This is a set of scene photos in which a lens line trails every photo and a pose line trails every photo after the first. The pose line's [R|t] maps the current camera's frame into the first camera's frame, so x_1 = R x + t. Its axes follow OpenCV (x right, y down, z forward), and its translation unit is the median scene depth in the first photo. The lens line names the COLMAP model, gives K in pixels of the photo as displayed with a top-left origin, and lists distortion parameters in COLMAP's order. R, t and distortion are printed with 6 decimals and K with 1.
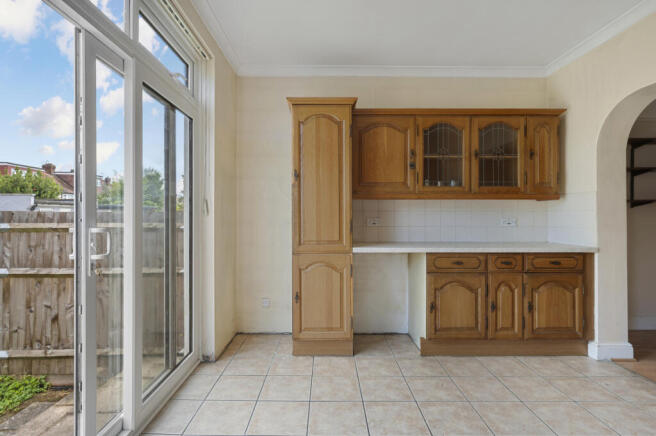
lens RADIAL K [[324.5, 0, 325.4], [0, 324.5, 219.7], [0, 0, 1]] dist [0.001717, 0.000660]
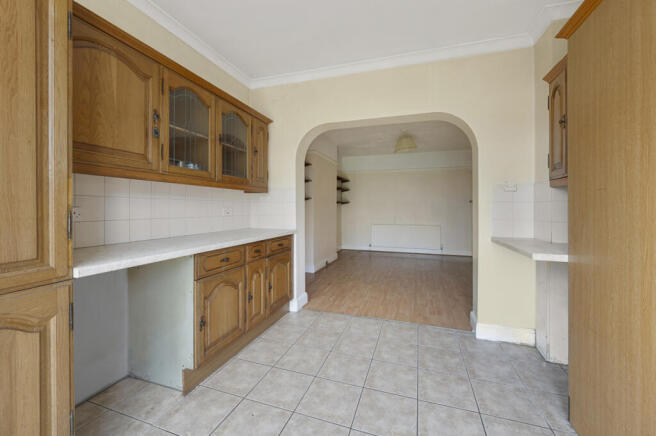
lens RADIAL K [[263.4, 0, 309.1], [0, 263.4, 209.0], [0, 0, 1]] dist [0.002232, -0.000732]
pose [[0.328571, -0.003065, 0.944474, -0.178207], [0.003554, 0.999992, 0.002009, -0.002404], [-0.944473, 0.002697, 0.328579, 0.550960]]
